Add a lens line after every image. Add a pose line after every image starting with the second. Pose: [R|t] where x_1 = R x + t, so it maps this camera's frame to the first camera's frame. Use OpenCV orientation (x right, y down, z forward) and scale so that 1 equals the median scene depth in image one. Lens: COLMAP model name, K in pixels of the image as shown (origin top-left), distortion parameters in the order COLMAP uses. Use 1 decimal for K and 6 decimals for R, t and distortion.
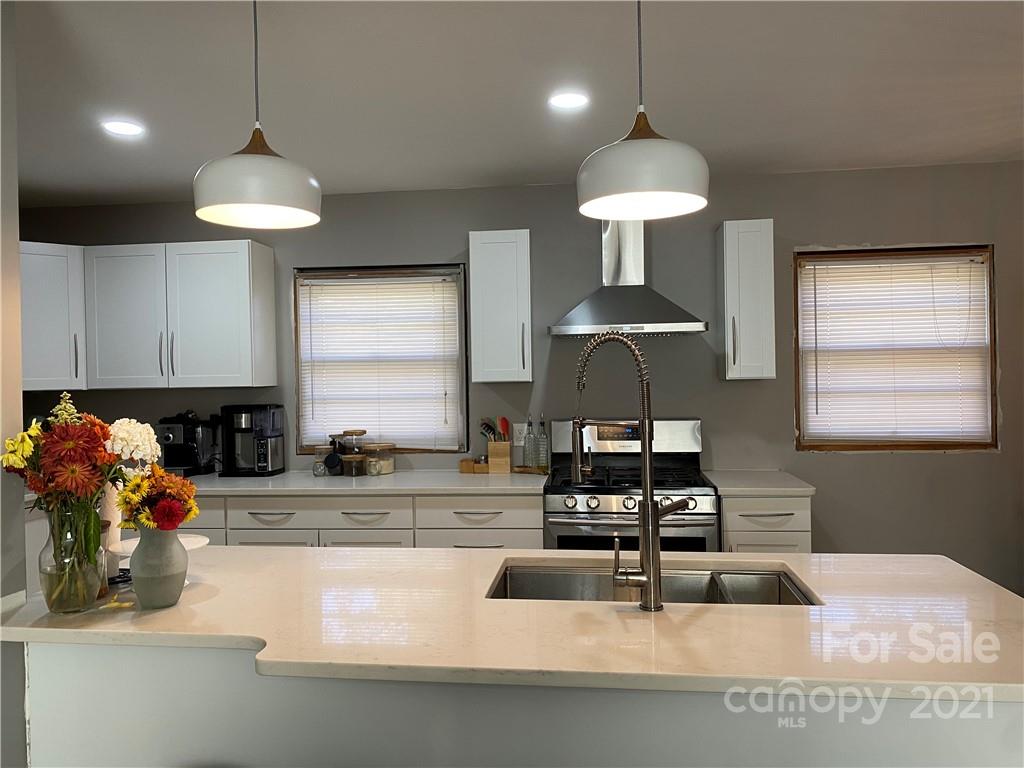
lens RADIAL K [[768.7, 0, 509.3], [0, 768.7, 383.0], [0, 0, 1]] dist [-0.001352, -0.015026]
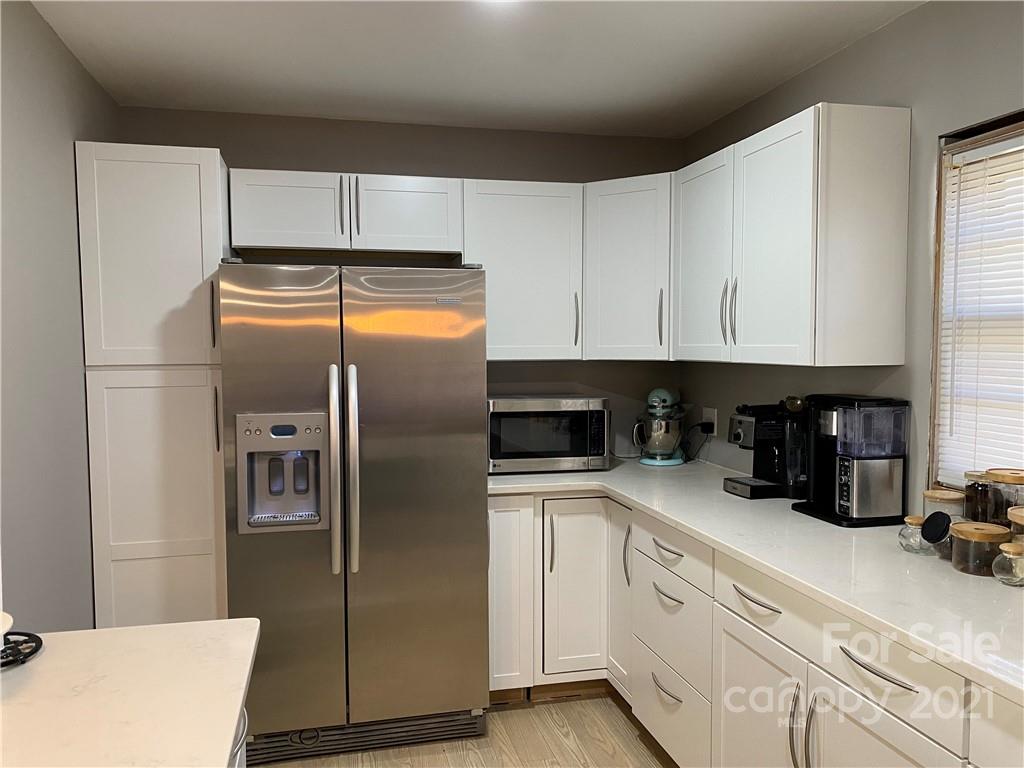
lens RADIAL K [[768.7, 0, 511.9], [0, 768.7, 387.7], [0, 0, 1]] dist [-0.001352, -0.015026]
pose [[0.326630, 0.067482, -0.942740, 0.127957], [-0.018258, 0.997712, 0.065091, -0.011467], [0.944976, -0.004048, 0.327115, 0.603220]]
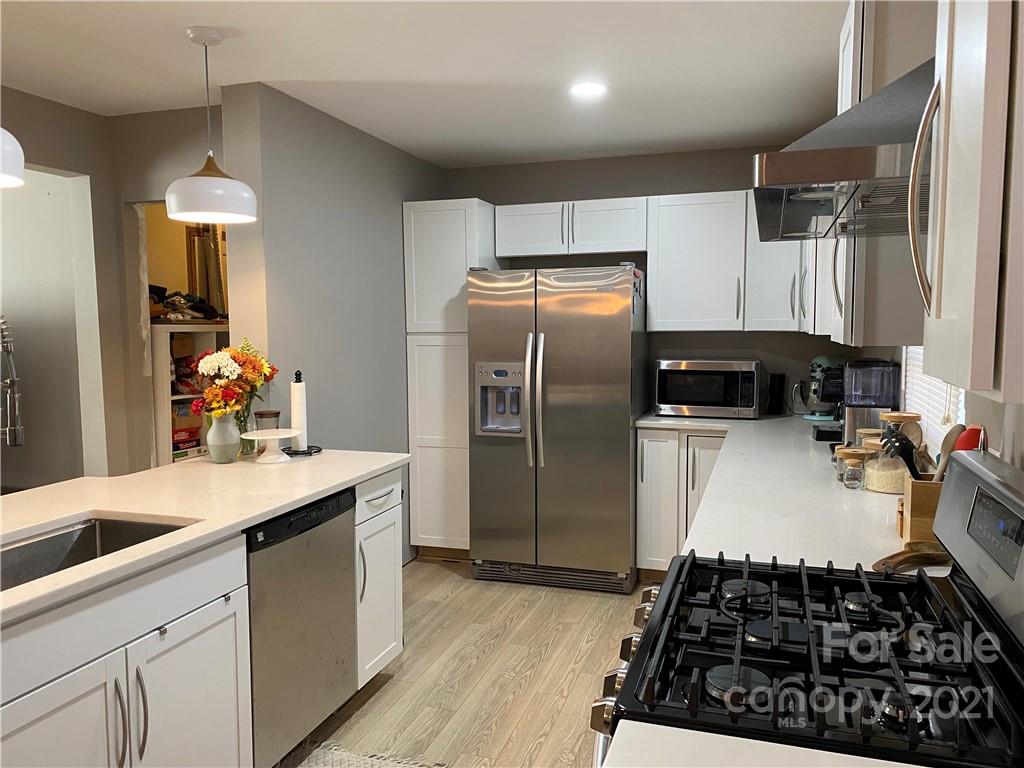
lens RADIAL K [[768.7, 0, 511.7], [0, 768.7, 388.9], [0, 0, 1]] dist [-0.001352, -0.015026]
pose [[-0.242034, 0.103132, -0.964771, 0.452200], [-0.004812, 0.994195, 0.107485, -0.020824], [0.970256, 0.030657, -0.240132, 0.890968]]
